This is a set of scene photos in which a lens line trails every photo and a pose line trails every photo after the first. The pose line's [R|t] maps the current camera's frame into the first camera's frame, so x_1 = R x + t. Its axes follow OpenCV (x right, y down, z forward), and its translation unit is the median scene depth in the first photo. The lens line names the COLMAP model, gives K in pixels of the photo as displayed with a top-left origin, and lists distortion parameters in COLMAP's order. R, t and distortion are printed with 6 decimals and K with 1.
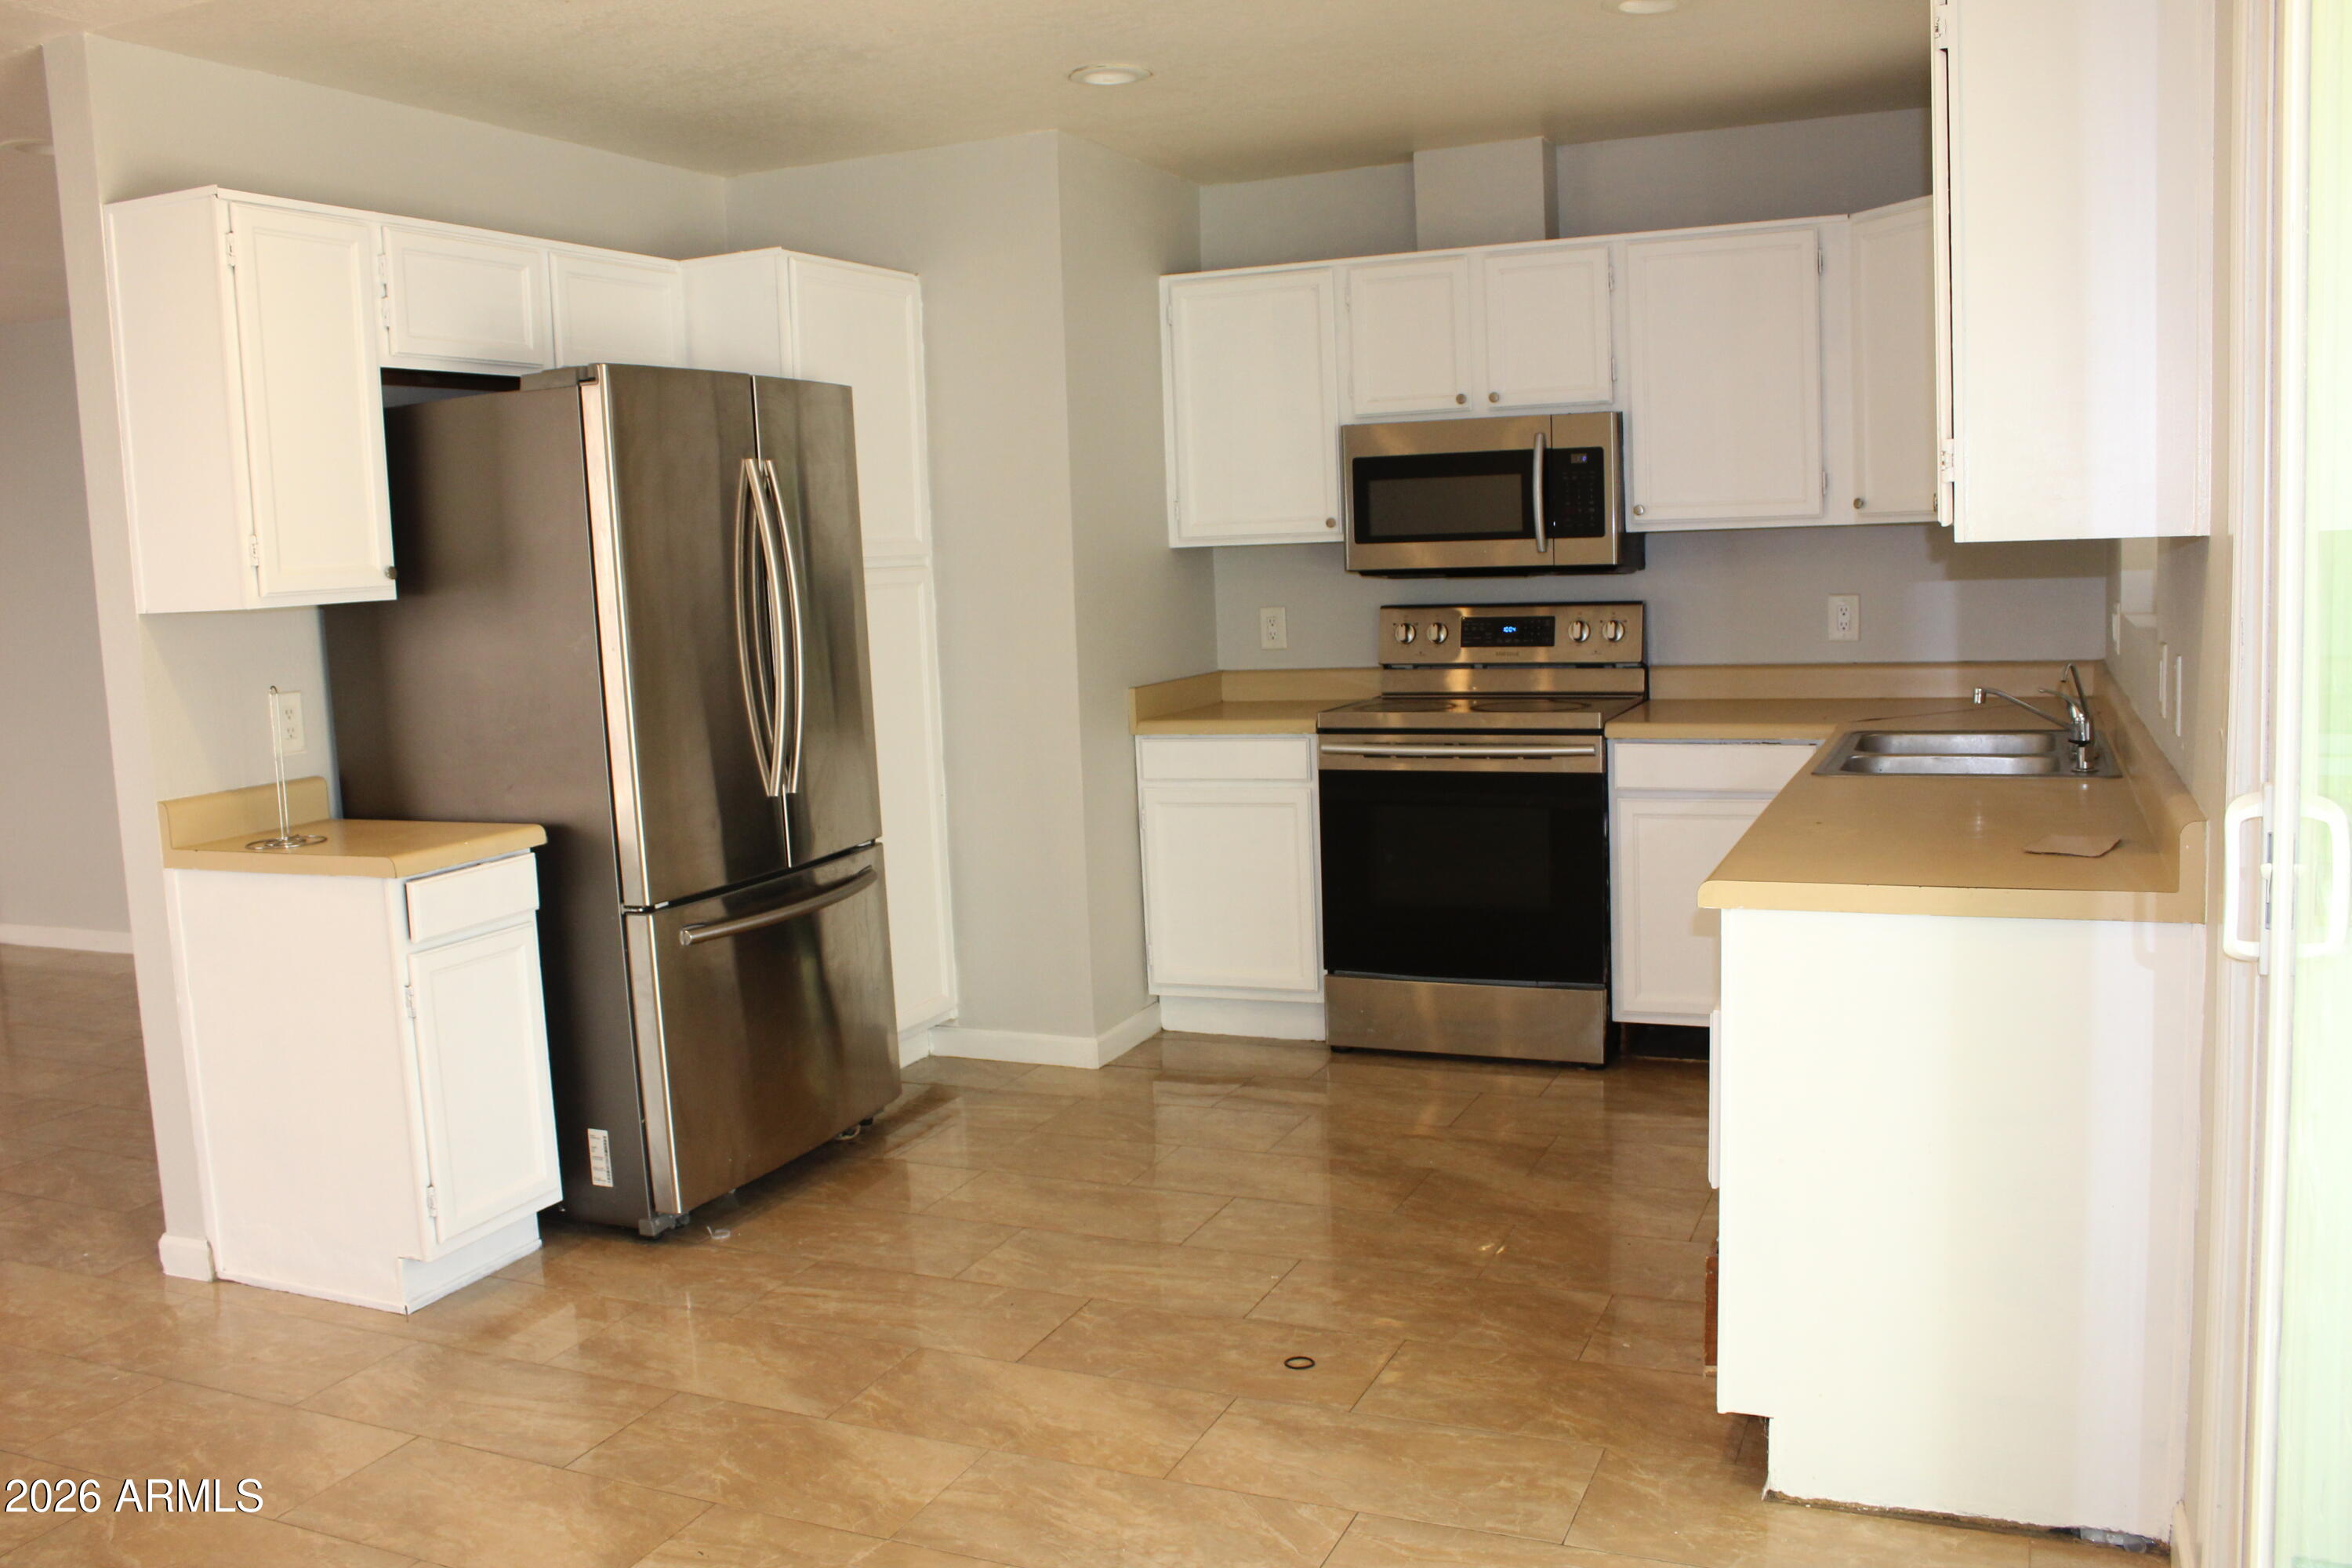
lens RADIAL K [[1958.4, 0, 1176.0], [0, 1958.4, 784.0], [0, 0, 1]] dist [-0.134224, 0.115496]
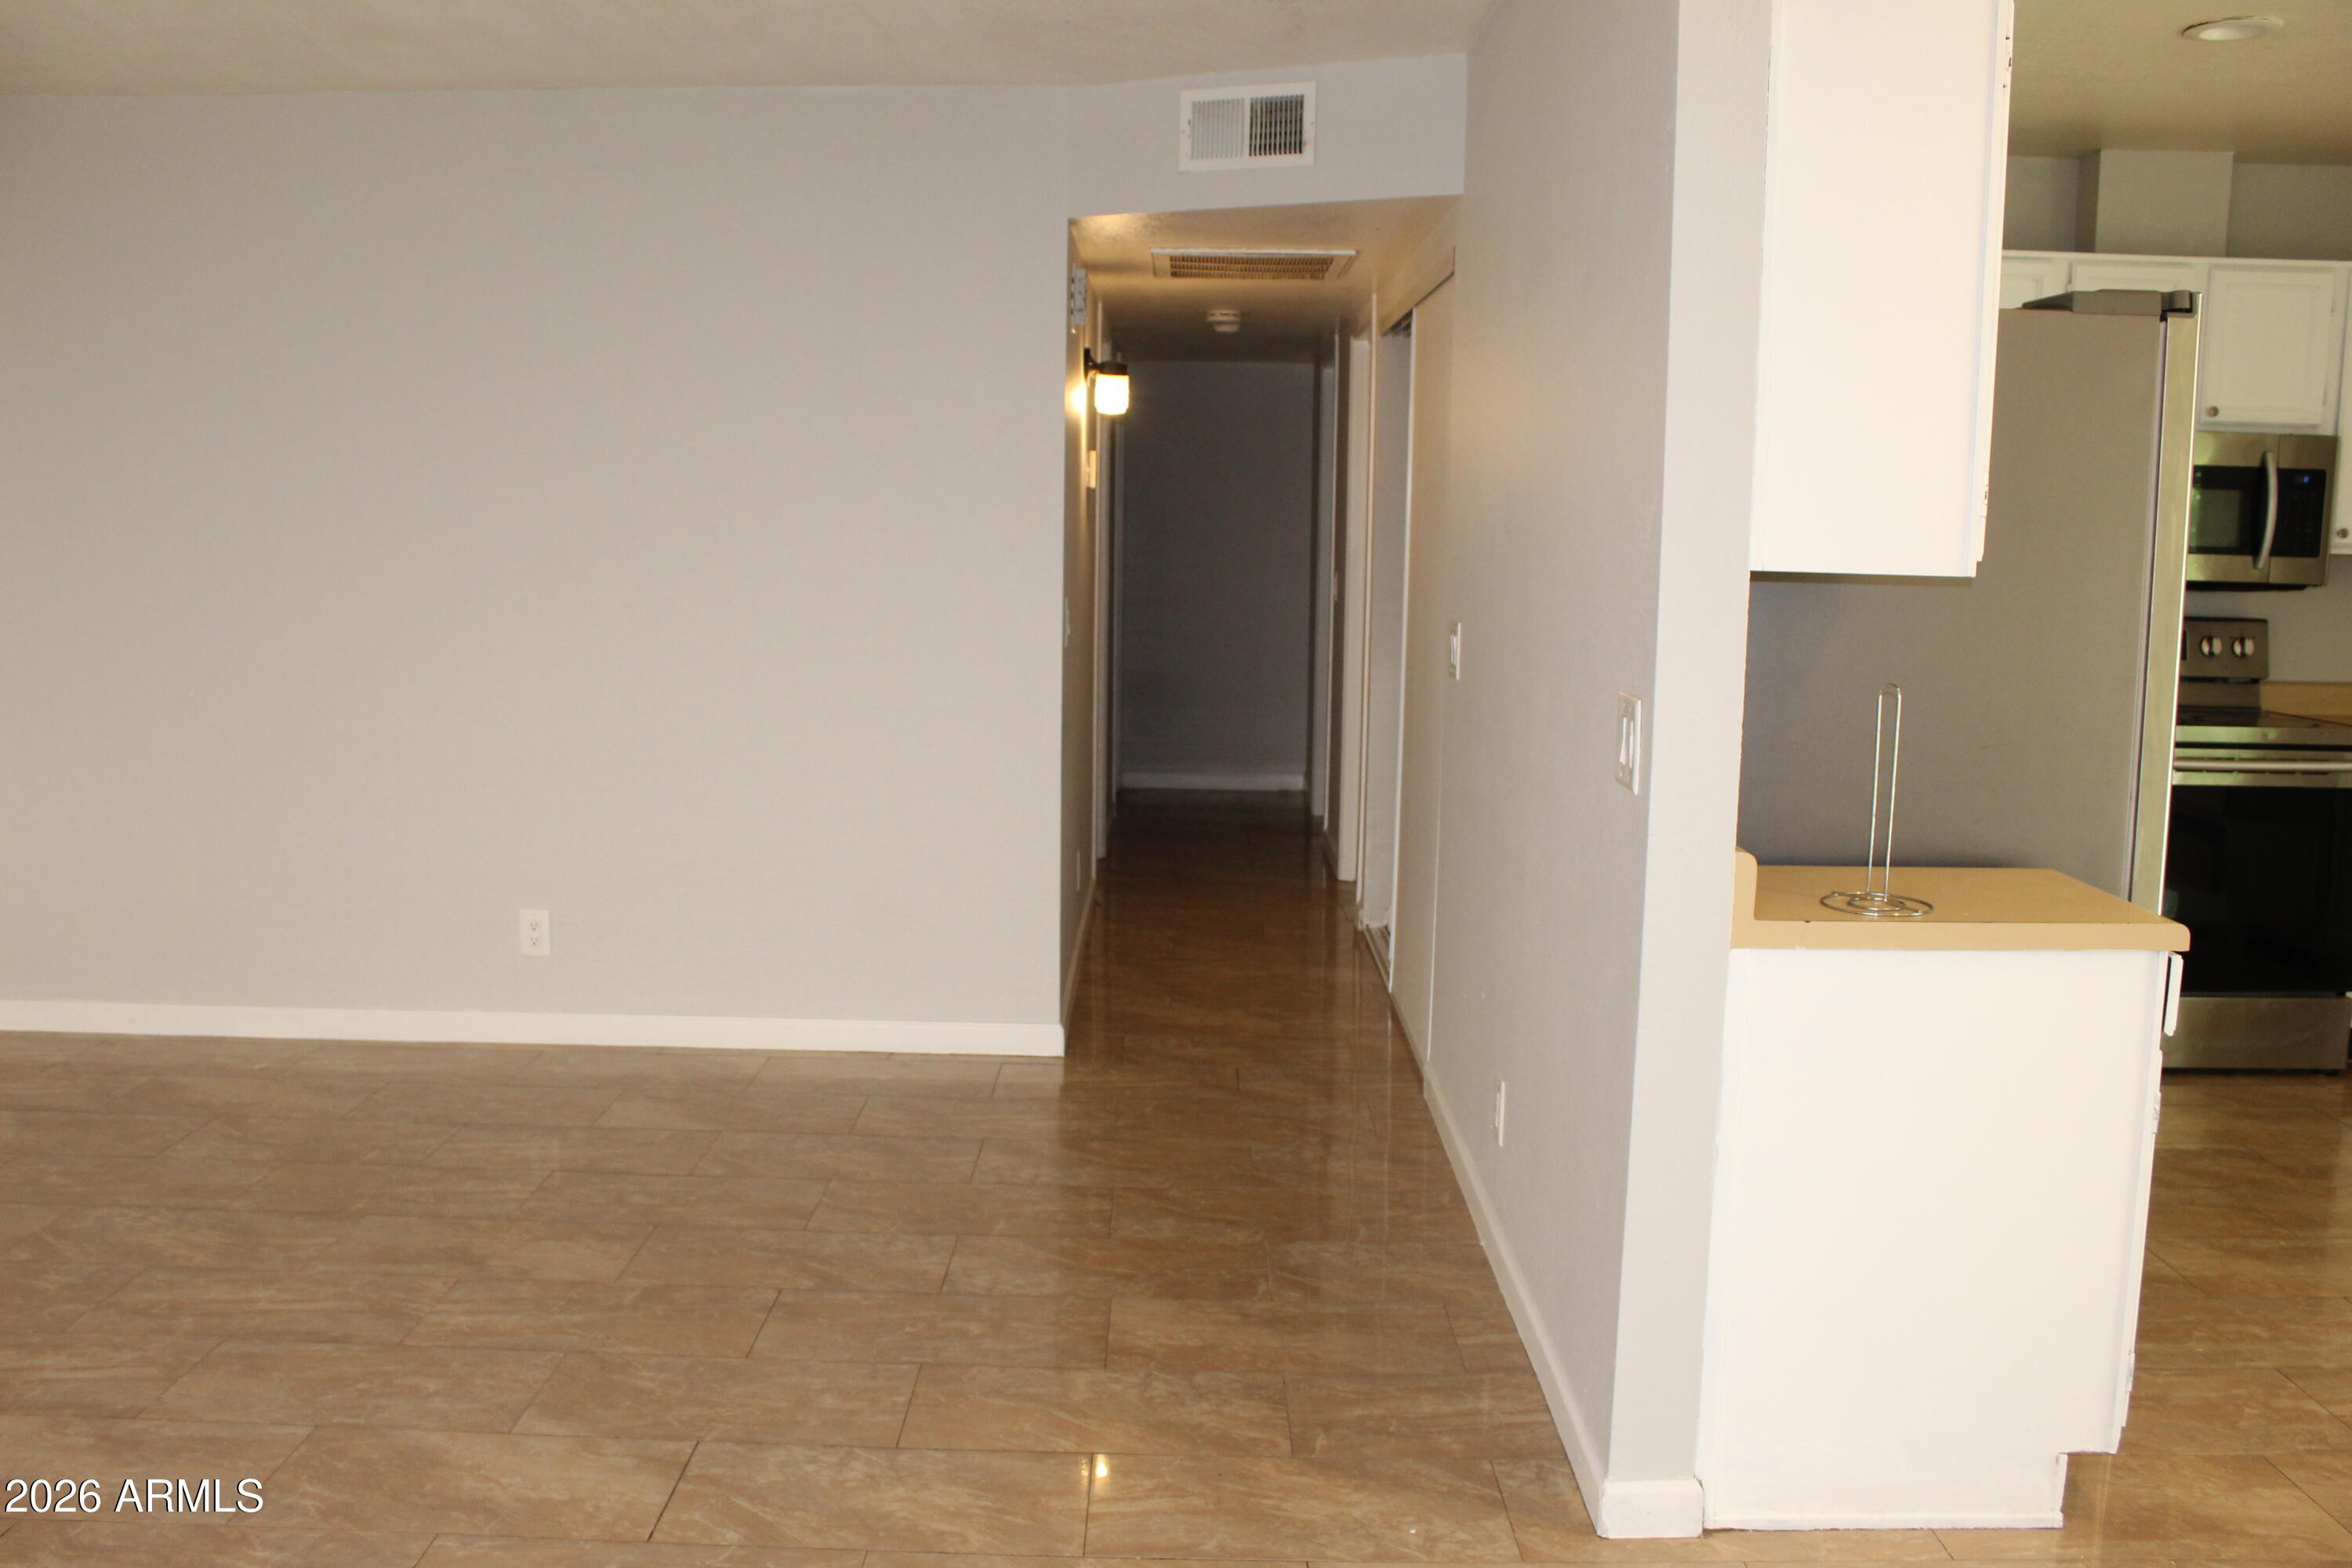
lens RADIAL K [[1958.4, 0, 1176.0], [0, 1958.4, 784.0], [0, 0, 1]] dist [-0.134224, 0.115496]
pose [[0.913900, -0.005032, 0.405908, -0.913148], [0.003805, 0.999985, 0.003830, -0.016734], [-0.405921, -0.001955, 0.913906, 0.410157]]
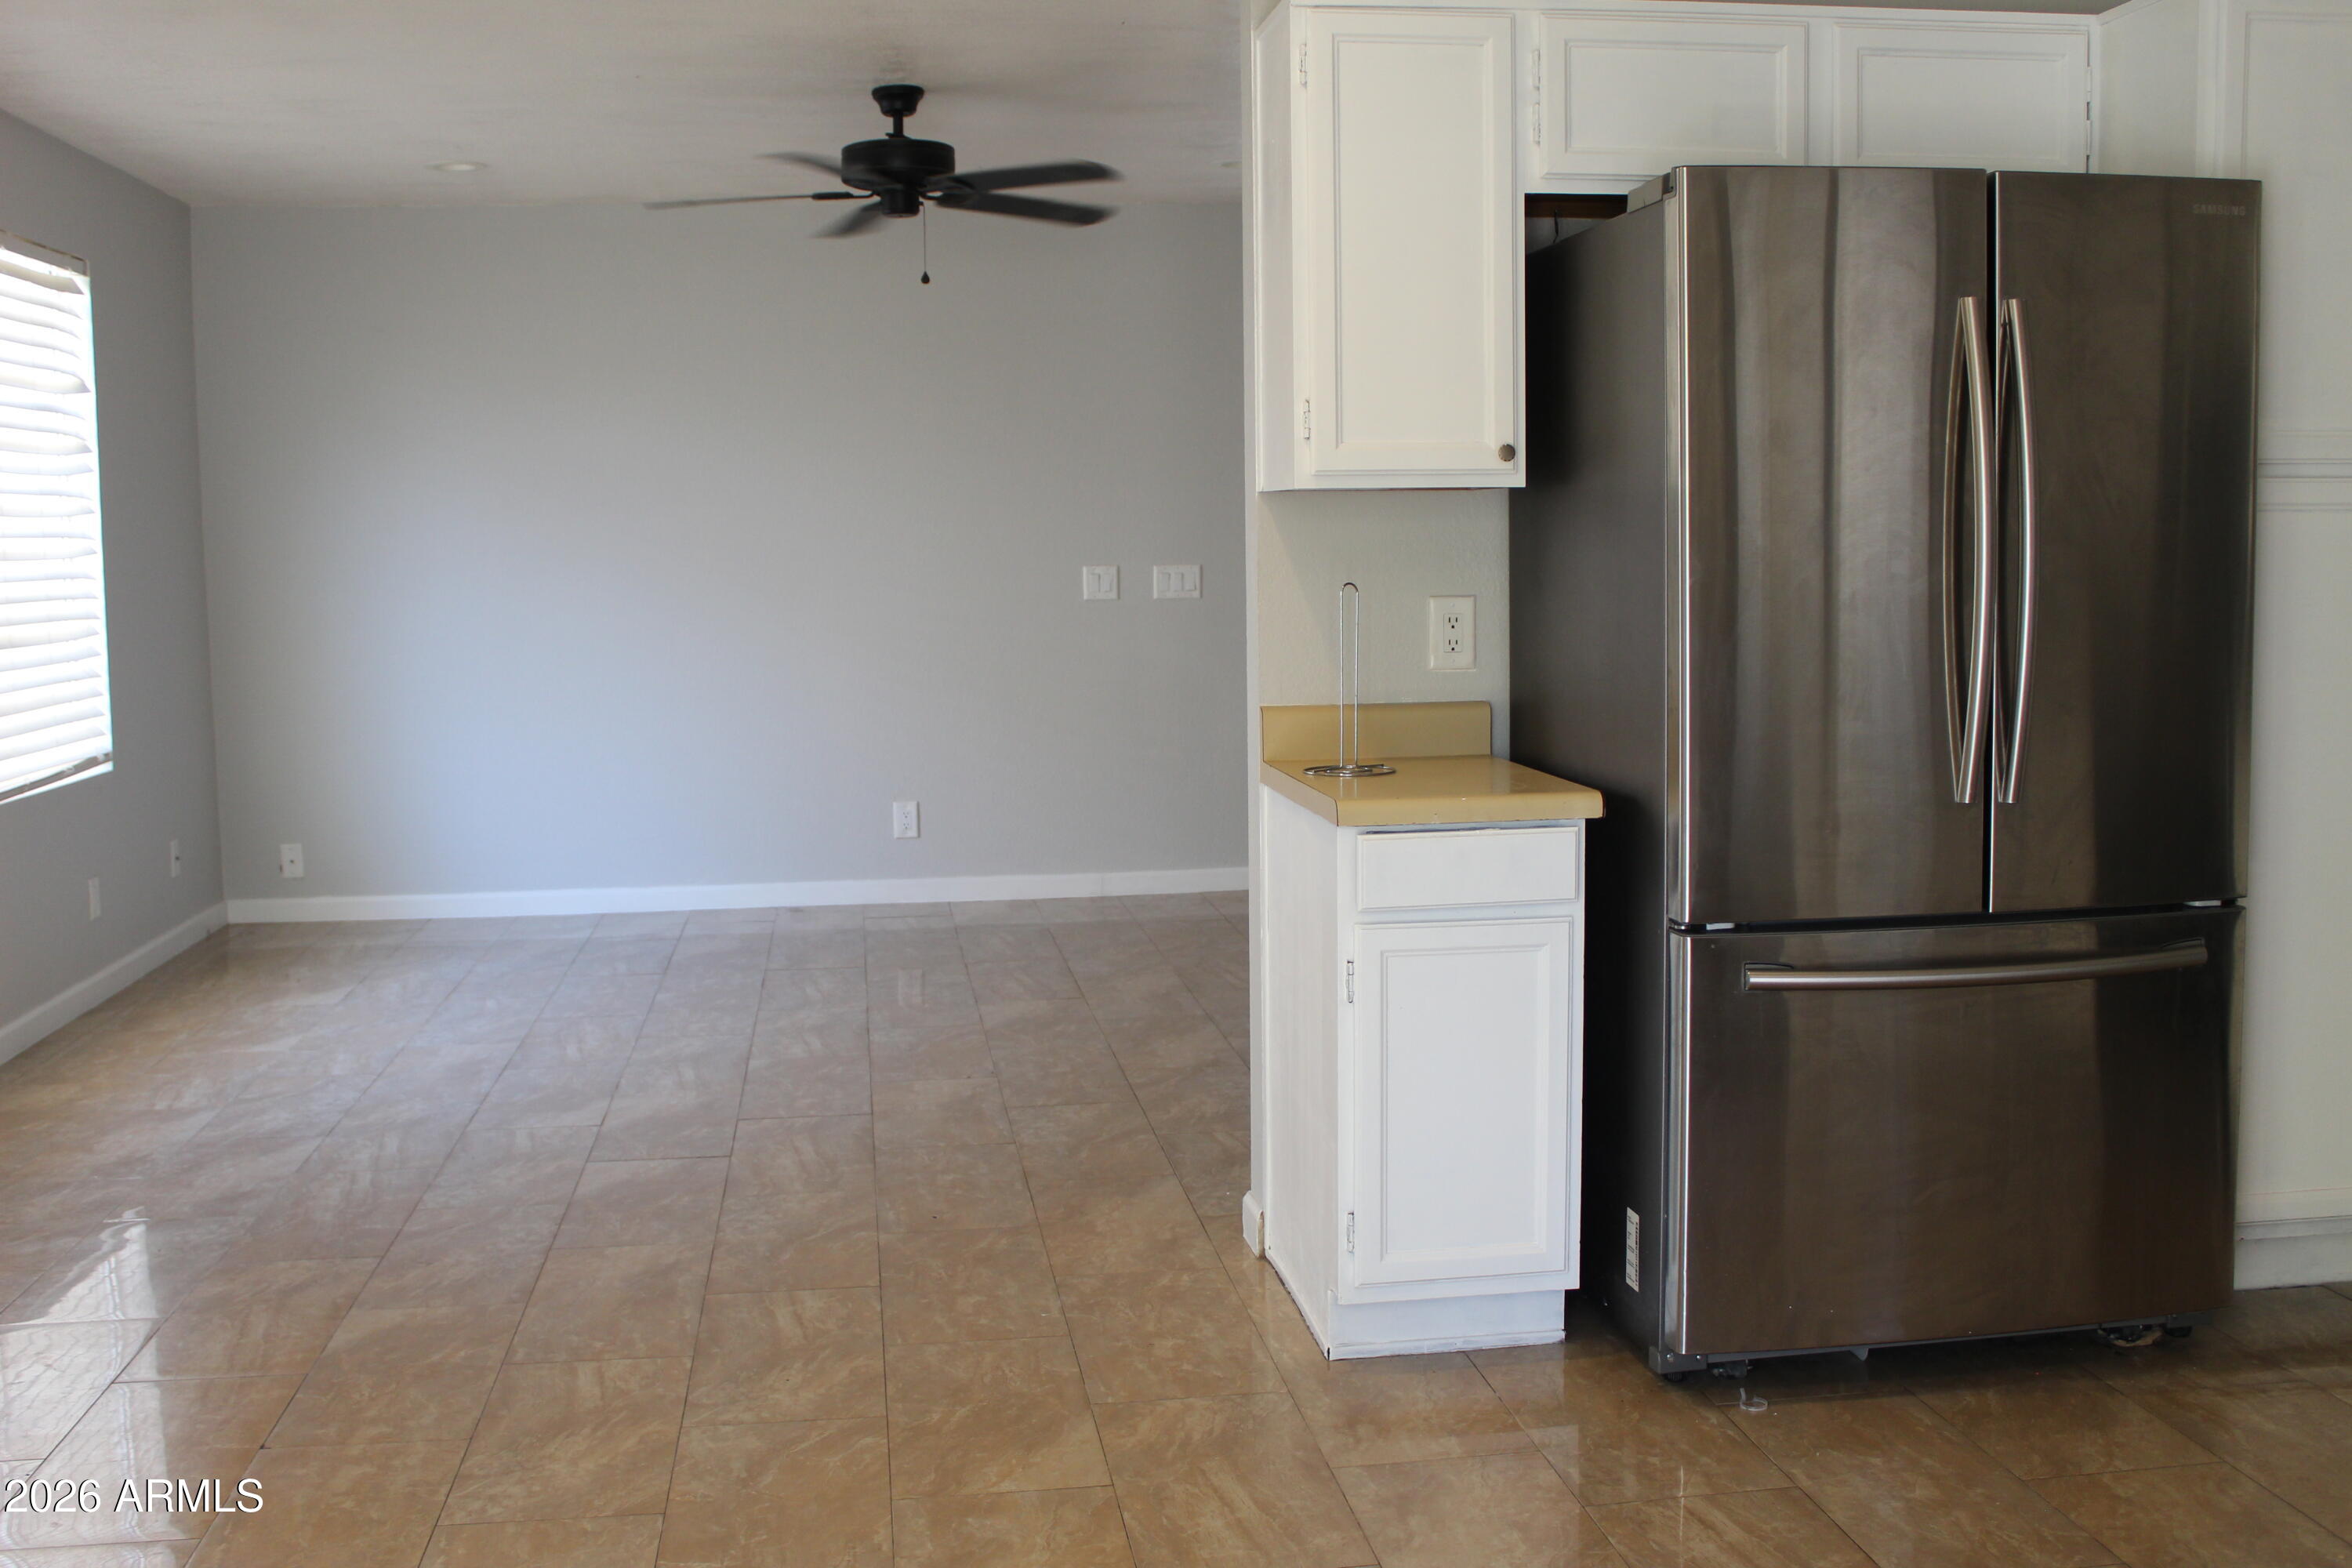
lens RADIAL K [[2329.8, 0, 1176.6], [0, 2329.8, 757.6], [0, 0, 1]] dist [-0.086916, -0.003075]
pose [[0.528378, 0.118401, -0.840713, 0.323388], [-0.114453, 0.991123, 0.067651, -0.032386], [0.841259, 0.060477, 0.537239, 0.353650]]
